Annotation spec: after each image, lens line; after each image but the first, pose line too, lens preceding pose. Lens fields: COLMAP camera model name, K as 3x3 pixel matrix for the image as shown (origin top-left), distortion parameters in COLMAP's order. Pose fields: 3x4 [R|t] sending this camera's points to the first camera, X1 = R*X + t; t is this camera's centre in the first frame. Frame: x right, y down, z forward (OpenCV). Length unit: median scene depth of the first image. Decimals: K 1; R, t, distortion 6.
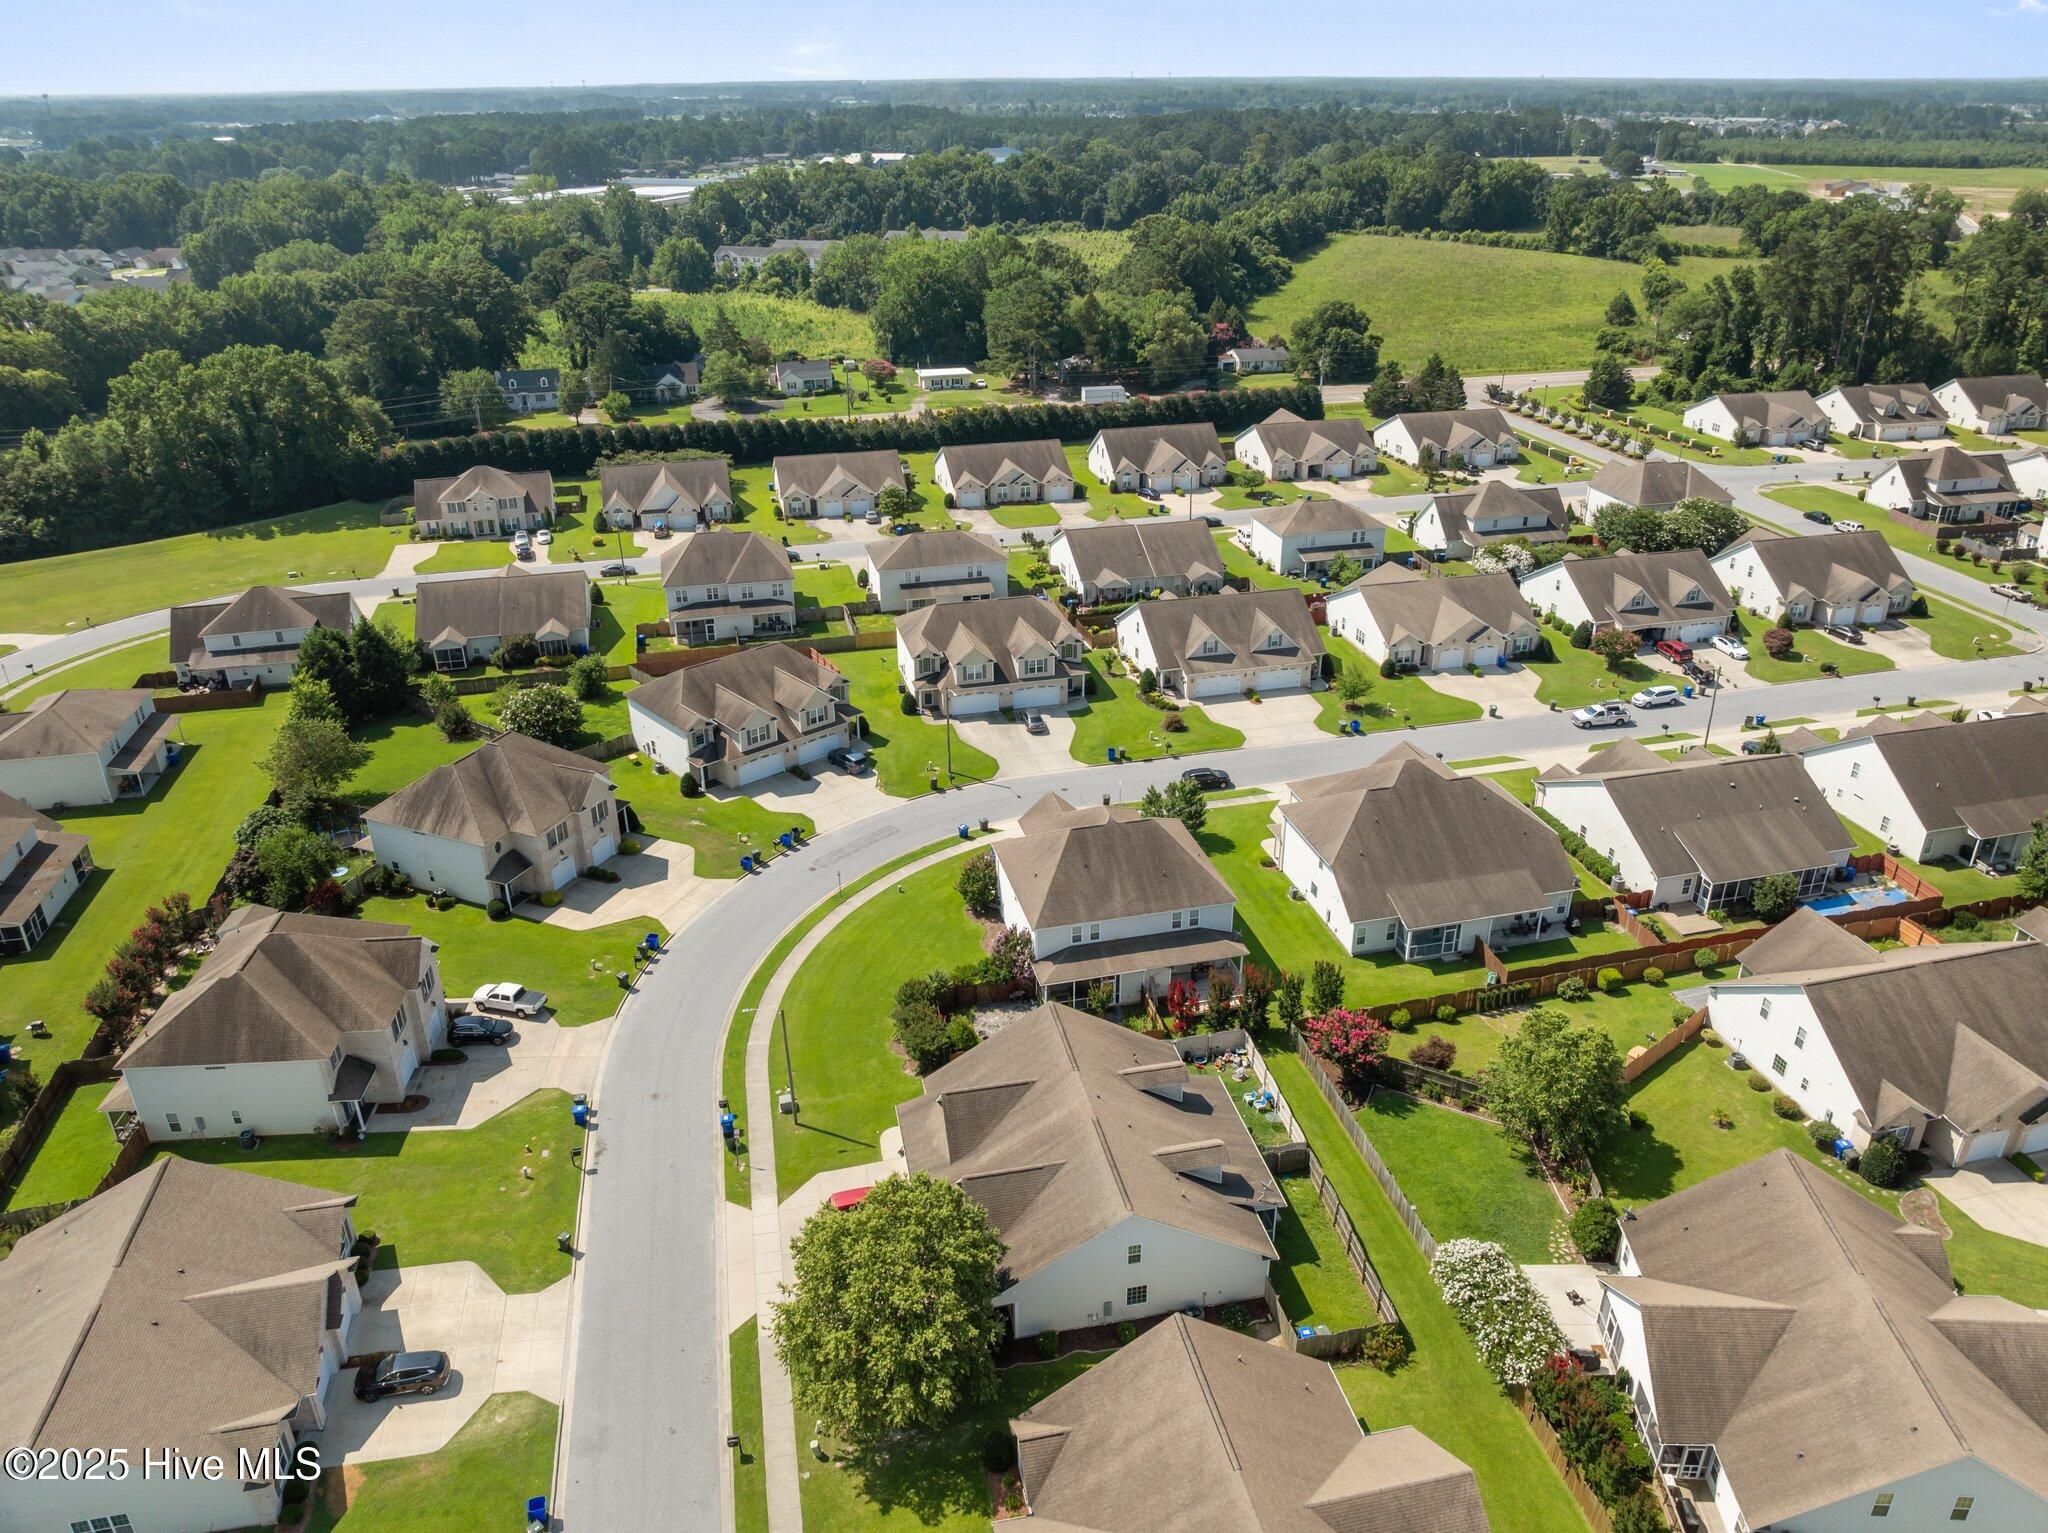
lens RADIAL K [[1541.4, 0, 1025.5], [0, 1541.4, 767.4], [0, 0, 1]] dist [-0.001346, 0.000326]
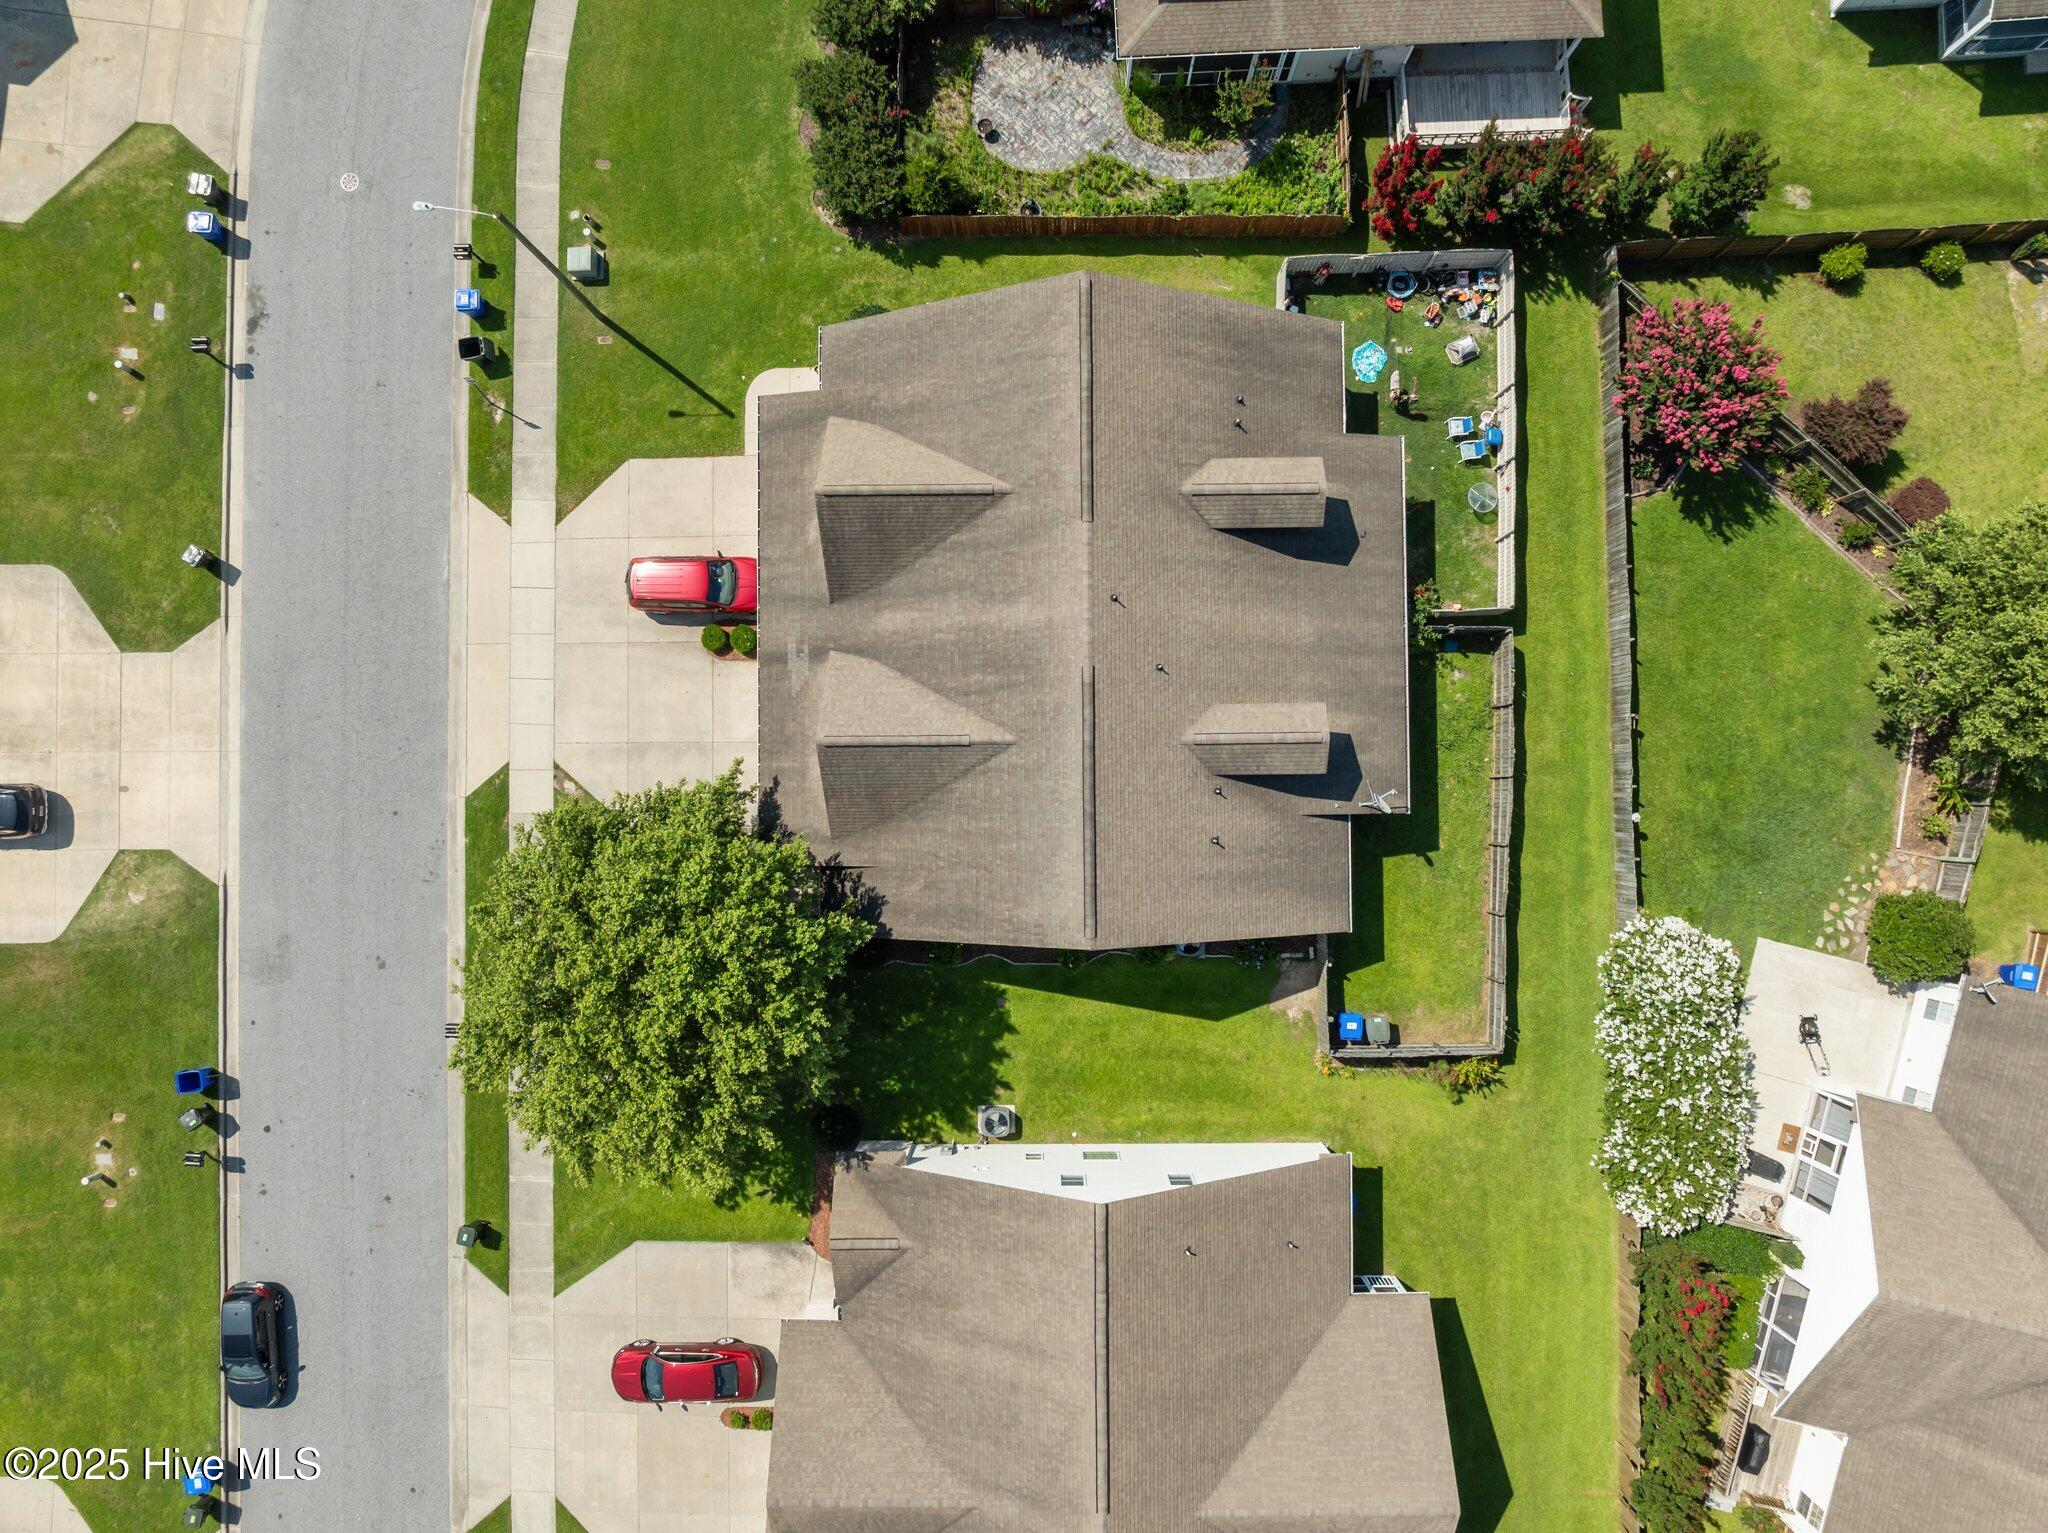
lens RADIAL K [[1455.8, 0, 1019.4], [0, 1455.8, 772.3], [0, 0, 1]] dist [-0.031873, 0.006561]
pose [[0.980077, 0.198146, -0.013702, 0.036011], [-0.076618, 0.440813, 0.894323, -0.182132], [0.183247, -0.875455, 0.447213, 0.760028]]
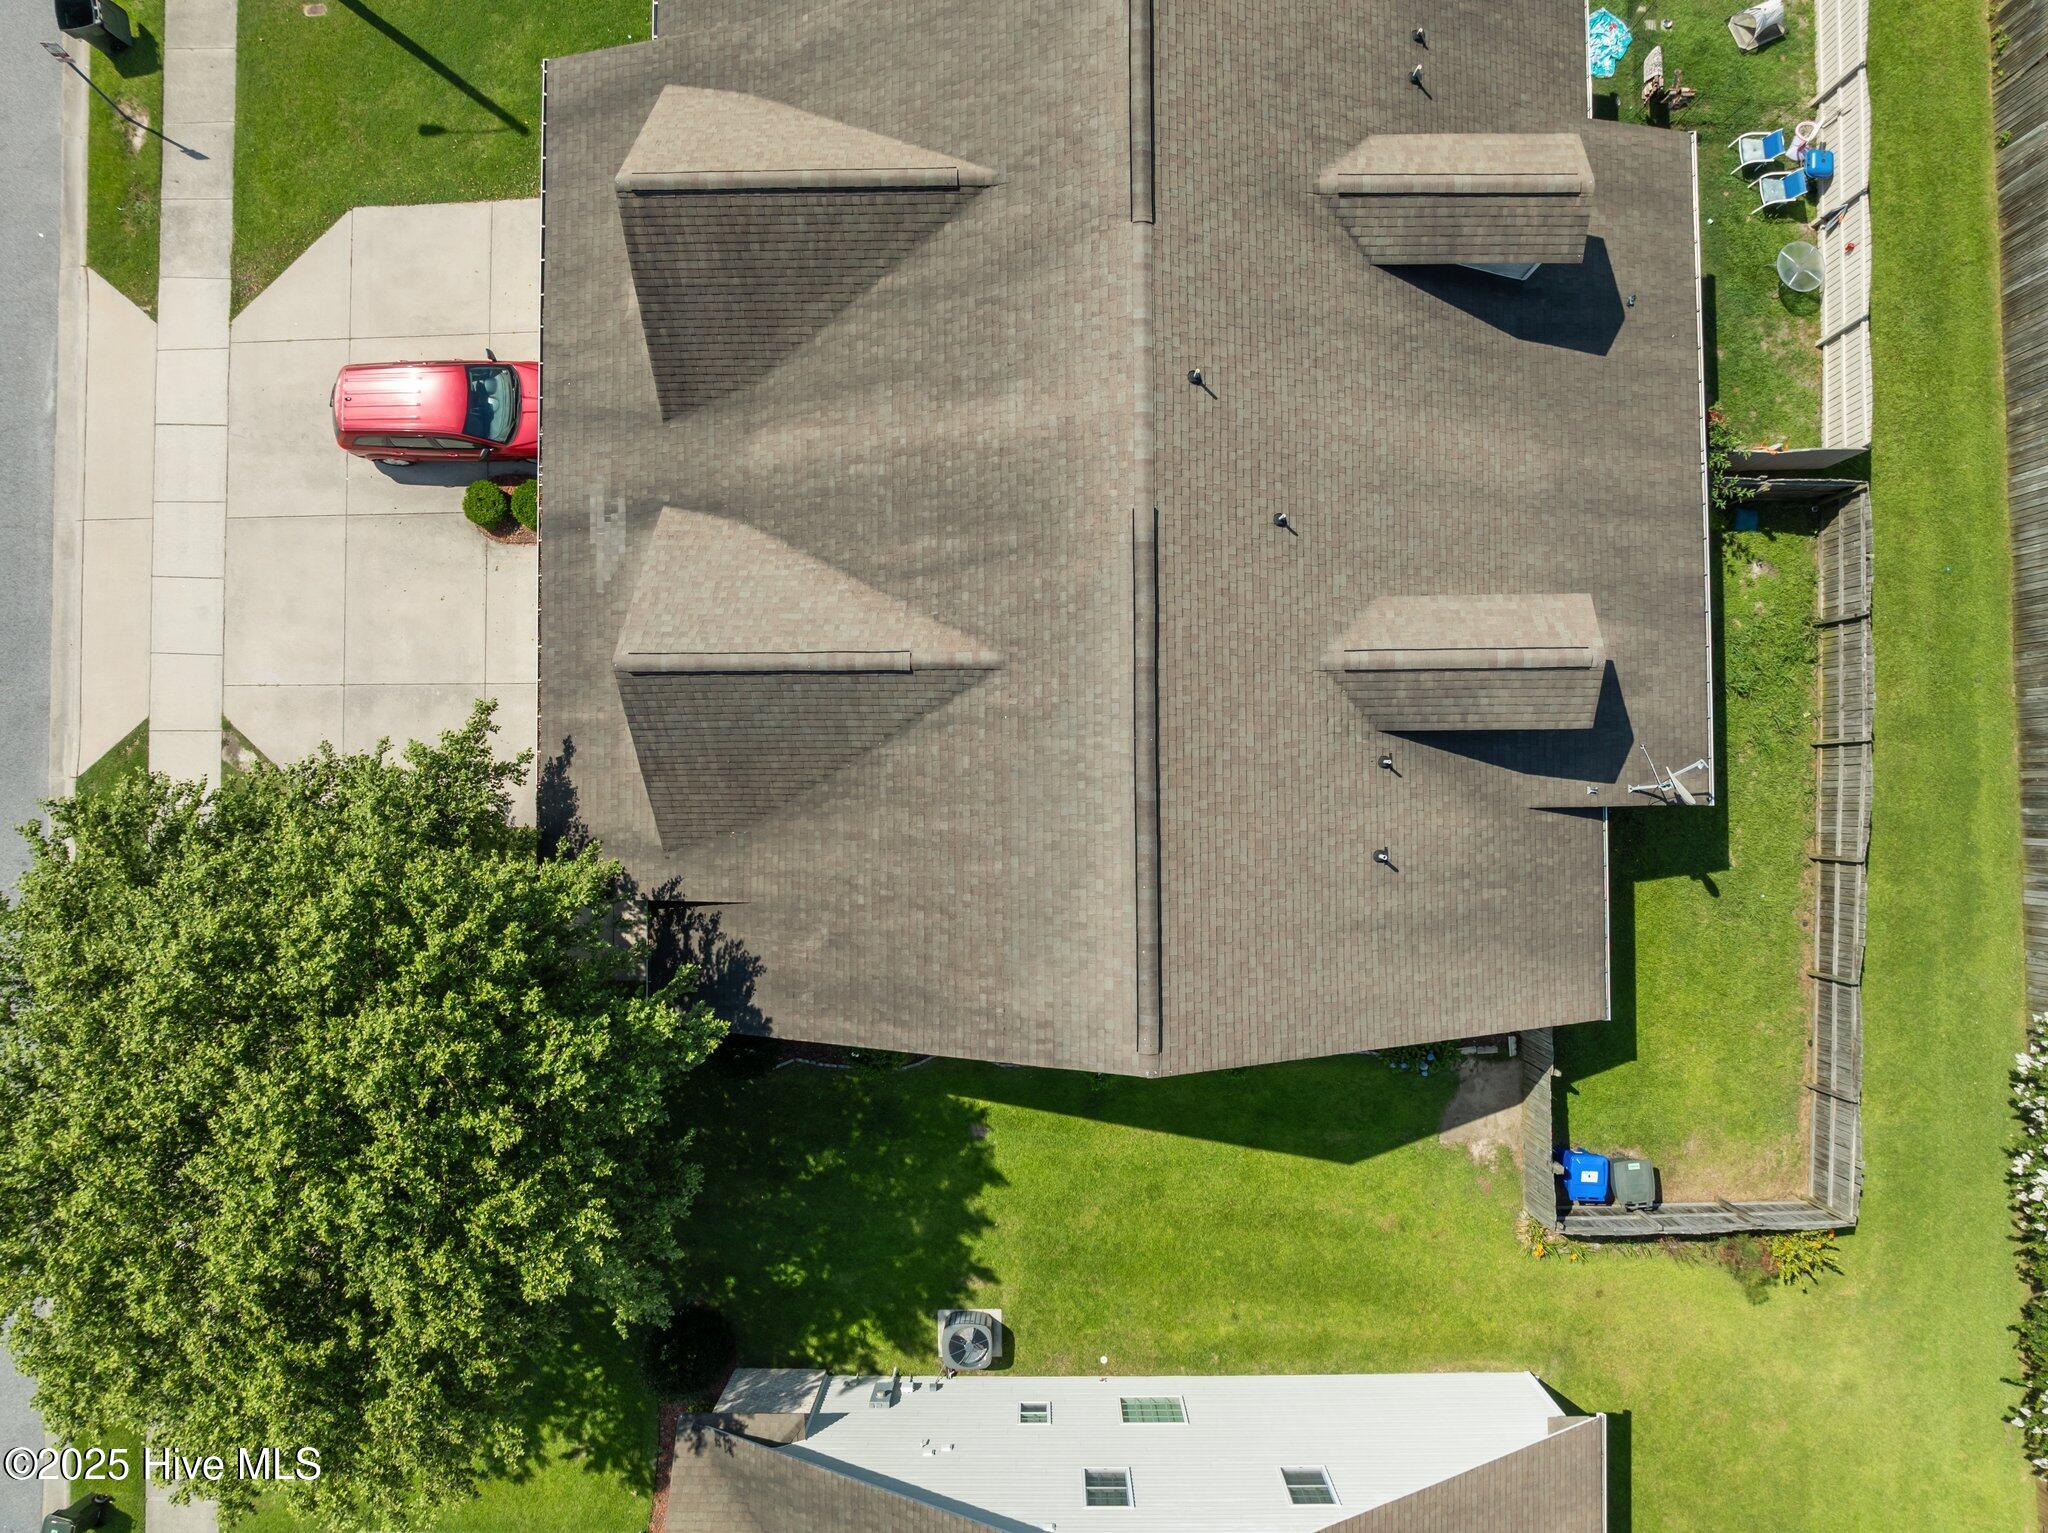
lens RADIAL K [[1435.7, 0, 1031.1], [0, 1435.7, 757.3], [0, 0, 1]] dist [-0.040115, 0.005203]
pose [[0.979964, 0.199052, -0.006911, 0.036166], [-0.085255, 0.450577, 0.888658, 0.038519], [0.180003, -0.870264, 0.458519, 0.861329]]
